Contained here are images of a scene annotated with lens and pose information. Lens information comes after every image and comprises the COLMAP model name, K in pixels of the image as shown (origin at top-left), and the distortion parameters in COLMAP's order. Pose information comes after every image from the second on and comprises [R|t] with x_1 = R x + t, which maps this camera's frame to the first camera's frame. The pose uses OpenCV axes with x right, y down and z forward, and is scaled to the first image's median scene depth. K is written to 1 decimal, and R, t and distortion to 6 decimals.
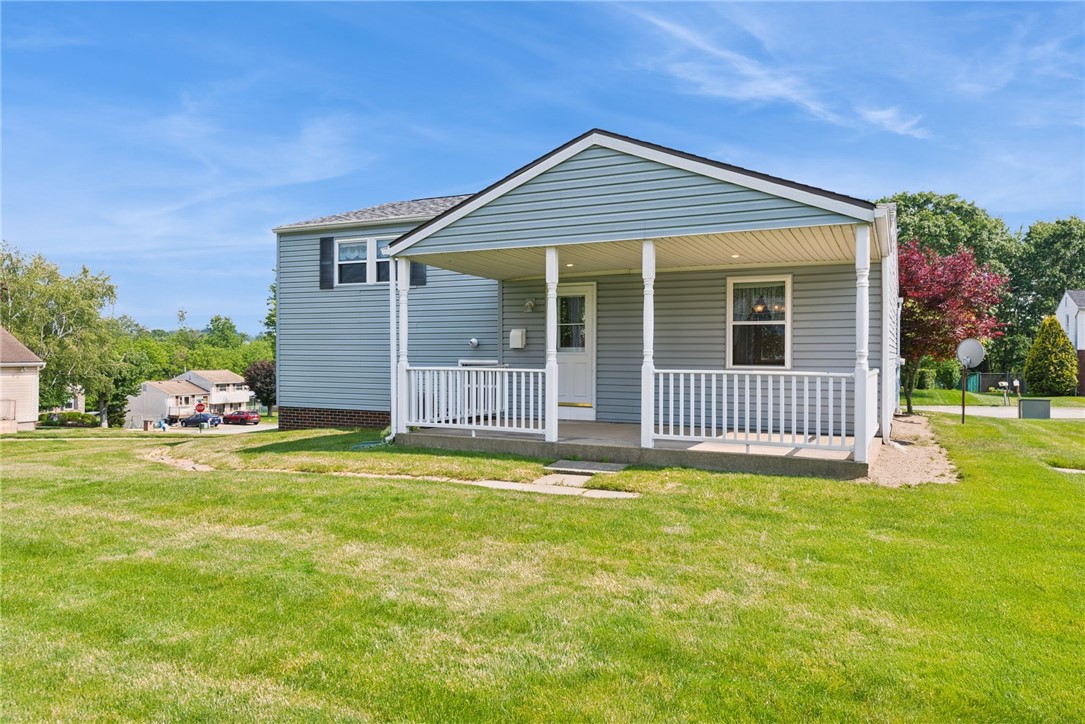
lens RADIAL K [[729.9, 0, 542.5], [0, 729.9, 362.0], [0, 0, 1]] dist [0.000579, 0.000038]
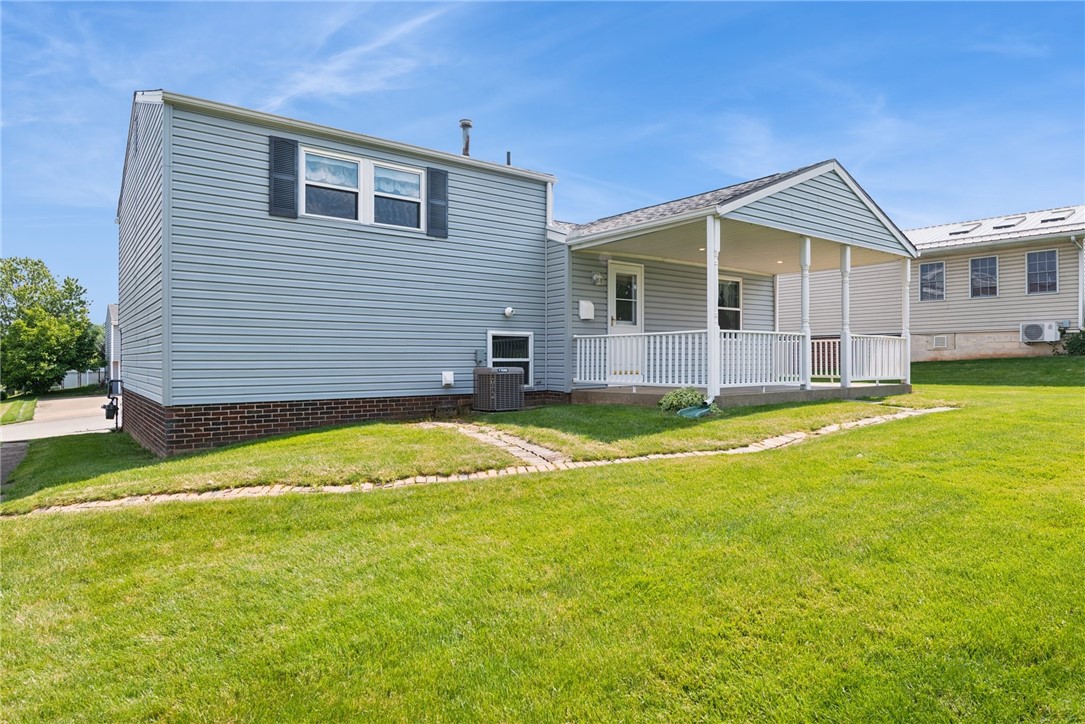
lens RADIAL K [[638.7, 0, 542.5], [0, 638.7, 362.0], [0, 0, 1]] dist [-0.025828, -0.000078]
pose [[0.451764, -0.004939, 0.892124, -0.718686], [0.014020, 0.999900, -0.001564, 0.034163], [-0.892027, 0.013215, 0.451788, 0.557159]]
